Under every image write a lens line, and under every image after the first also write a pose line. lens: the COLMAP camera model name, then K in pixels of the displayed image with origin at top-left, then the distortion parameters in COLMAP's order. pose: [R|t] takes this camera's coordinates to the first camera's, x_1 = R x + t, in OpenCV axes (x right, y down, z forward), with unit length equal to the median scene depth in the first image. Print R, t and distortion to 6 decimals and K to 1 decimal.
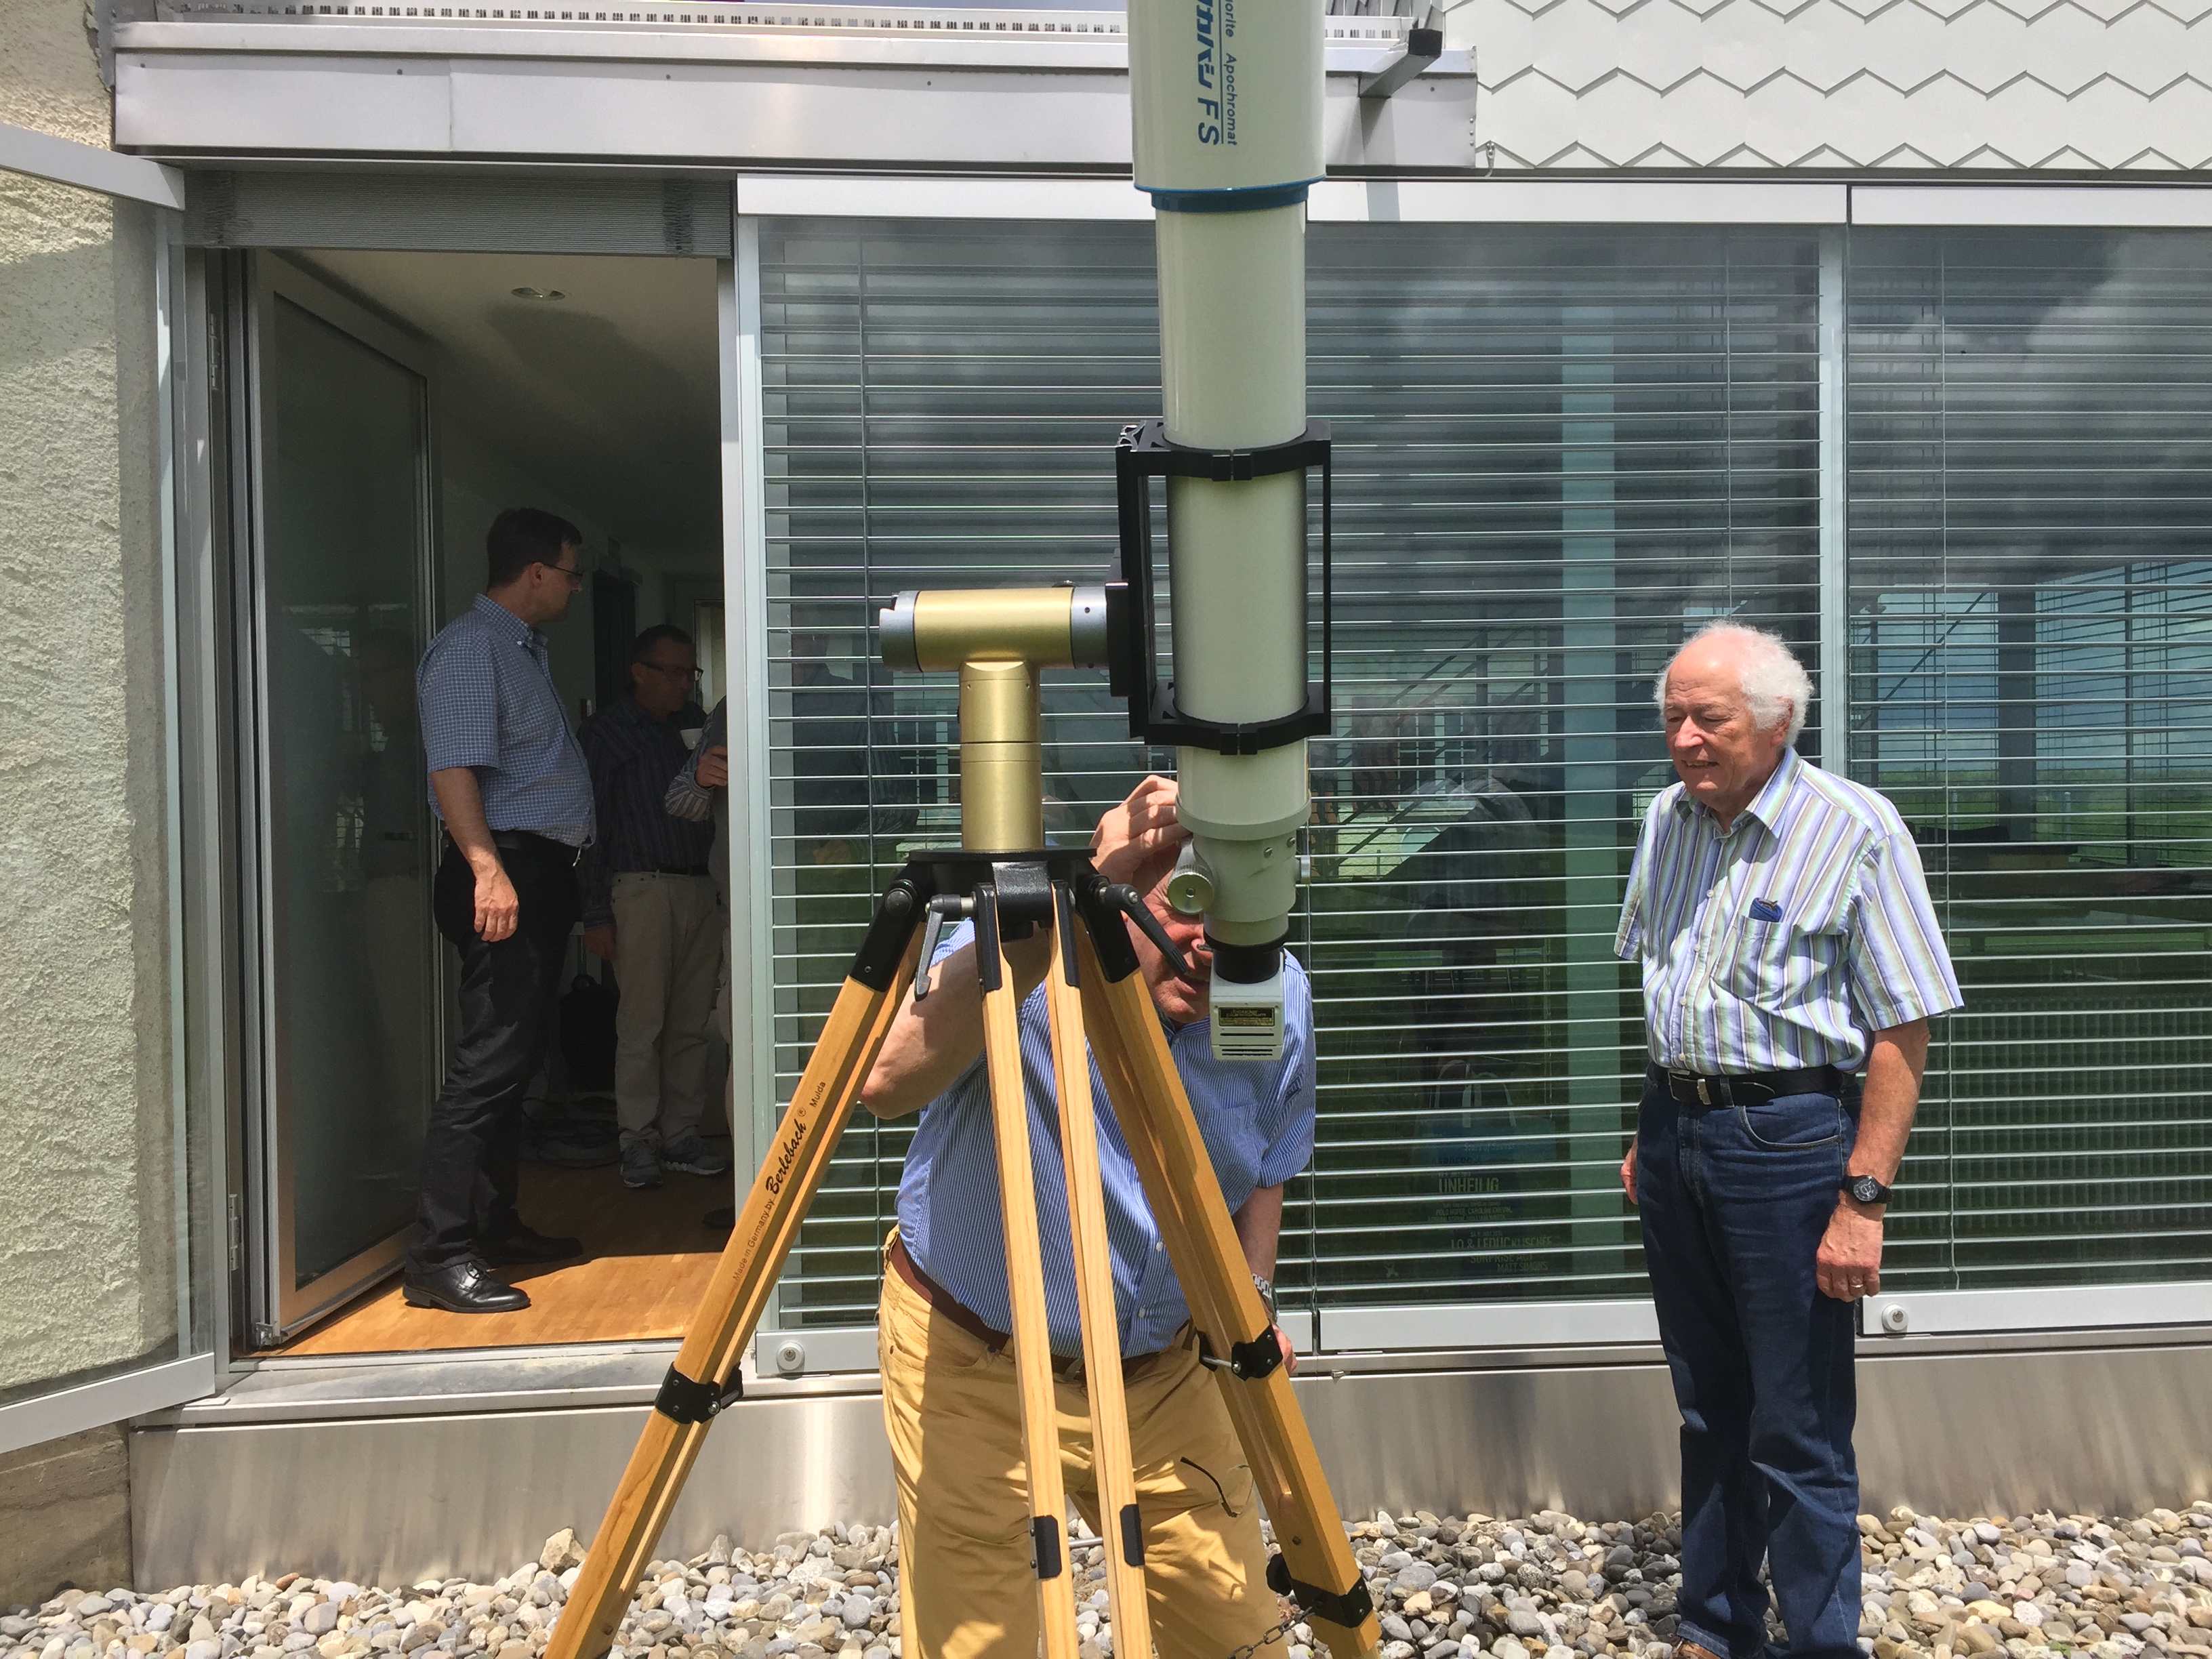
lens RADIAL K [[1884.2, 0, 1106.0], [0, 1884.2, 829.5], [0, 0, 1]] dist [0.030640, -0.011967]
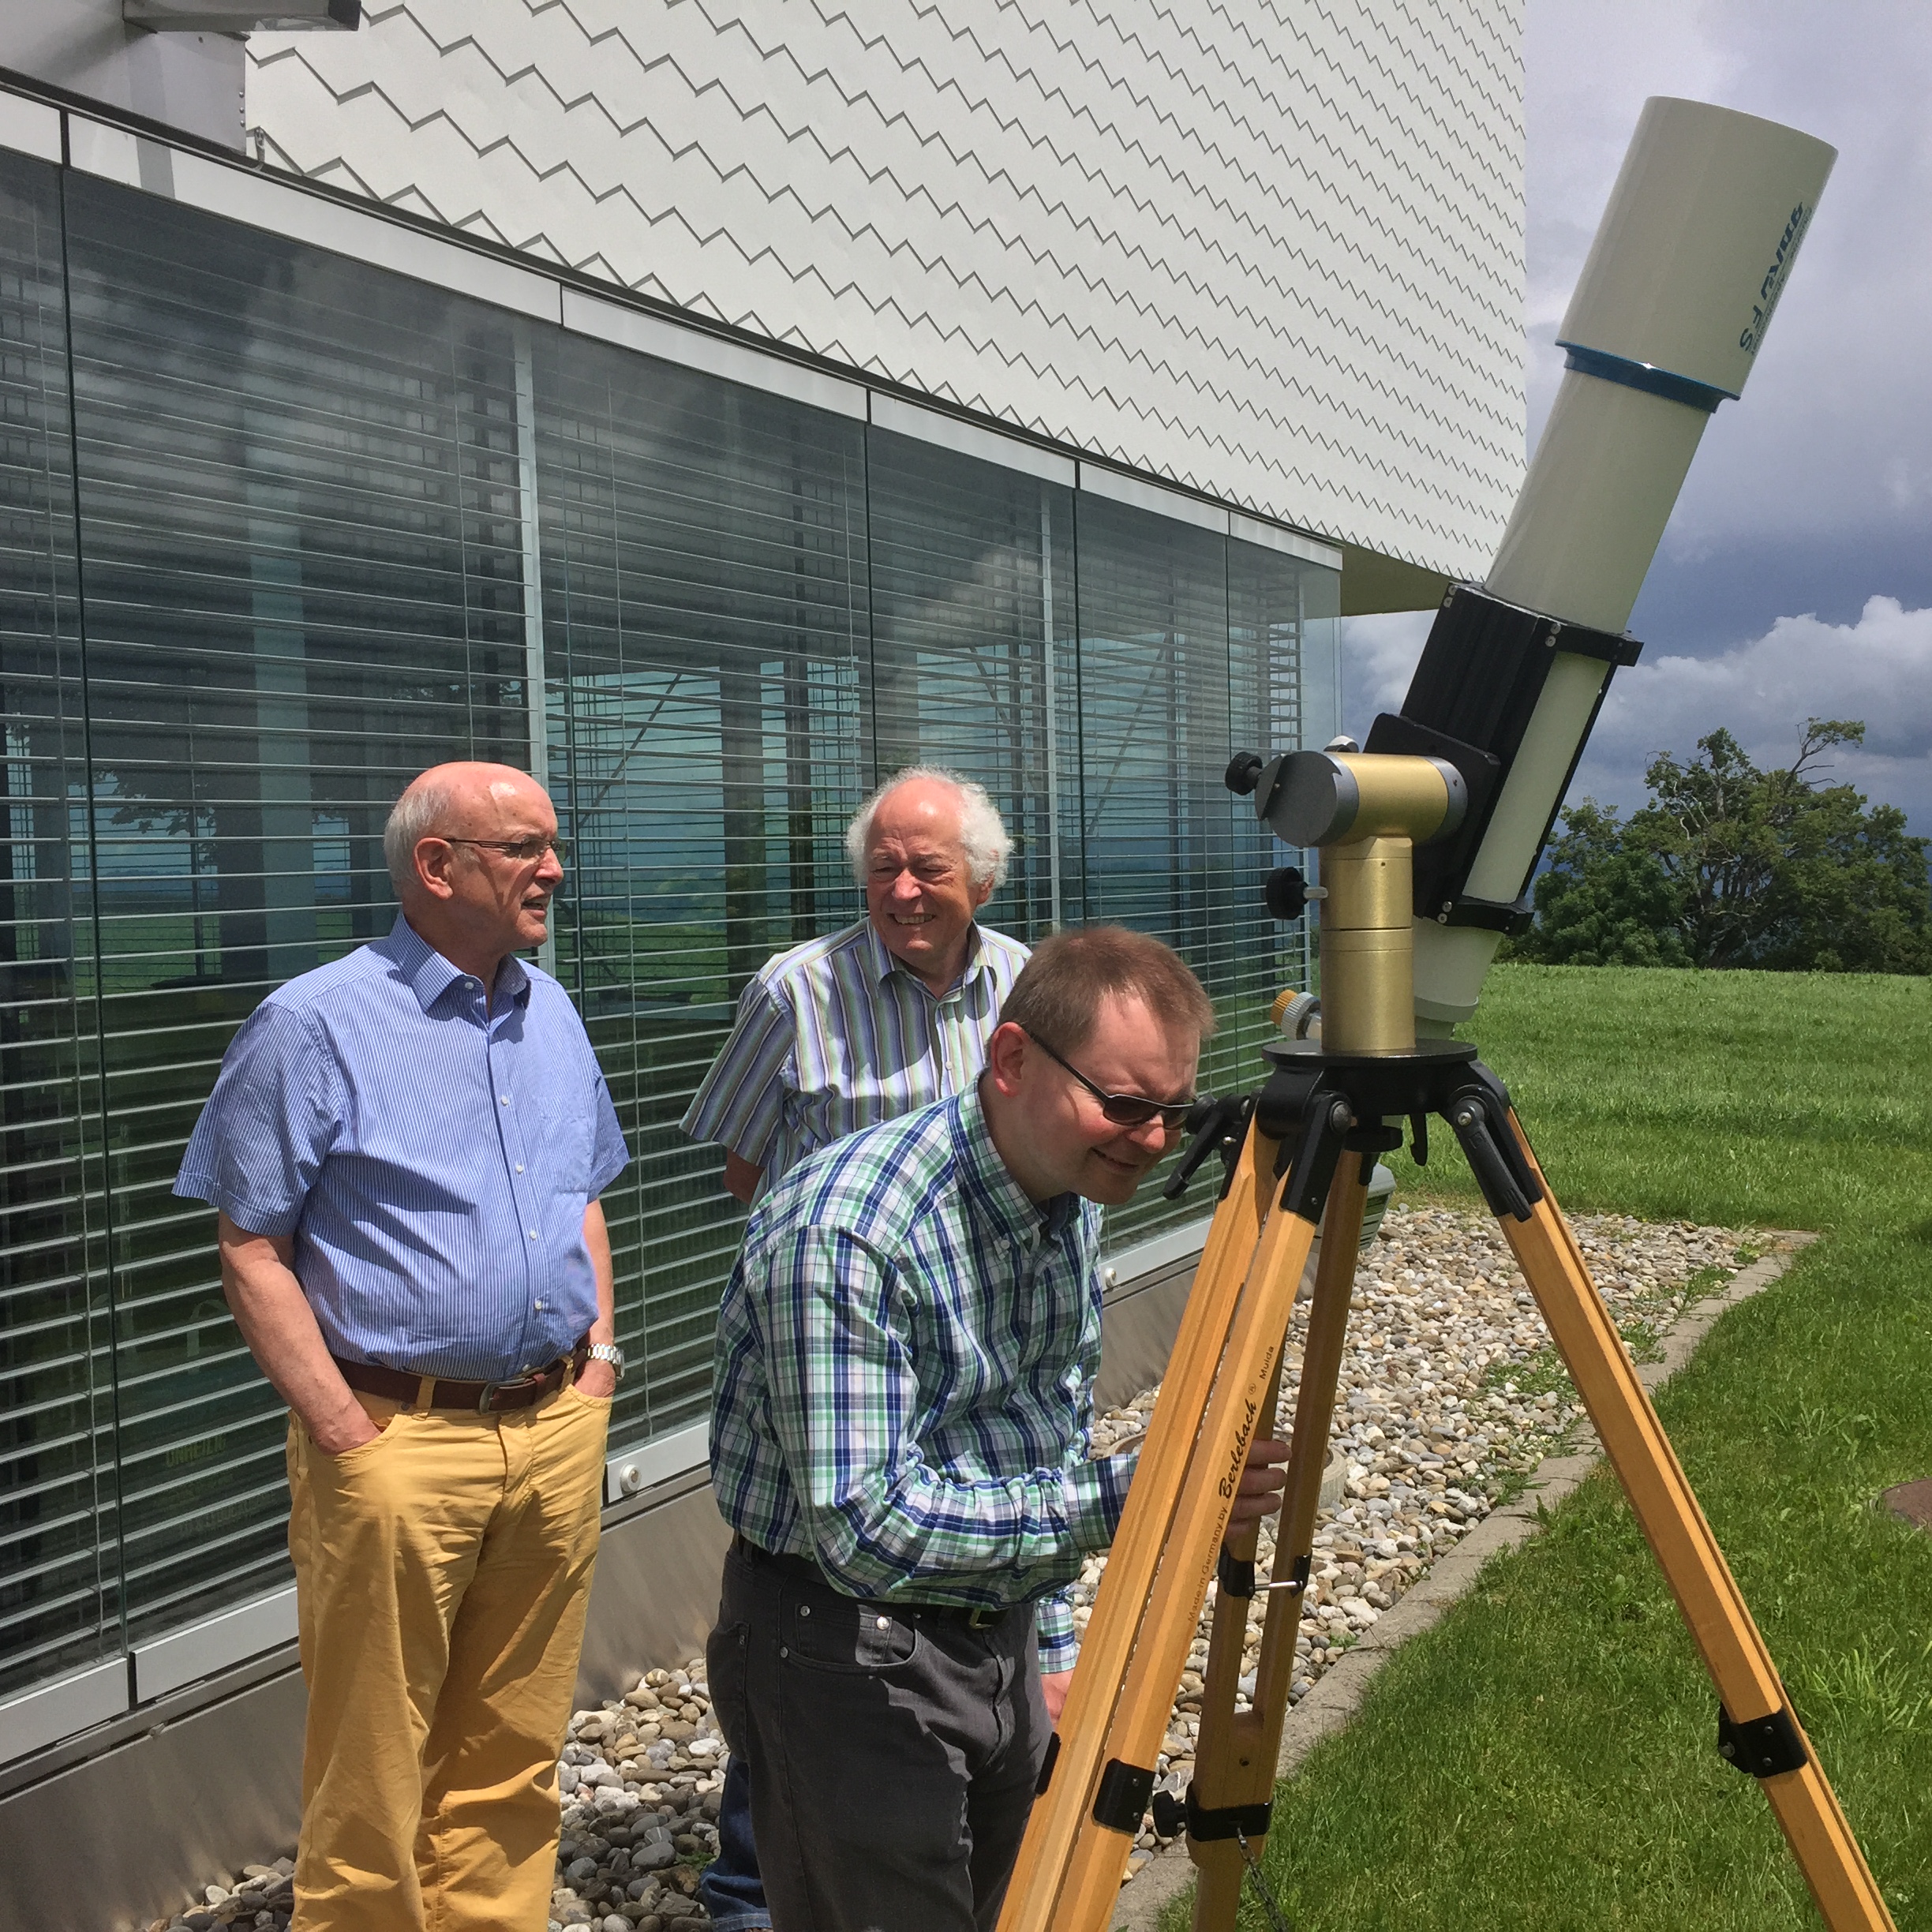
lens RADIAL K [[2202.2, 0, 966.0], [0, 2202.2, 966.0], [0, 0, 1]] dist [0.030407, 0.003307]
pose [[0.544315, -0.038090, 0.838016, -0.487355], [0.033057, 0.999167, 0.023943, -0.027580], [-0.838229, 0.014669, 0.545121, 0.282959]]
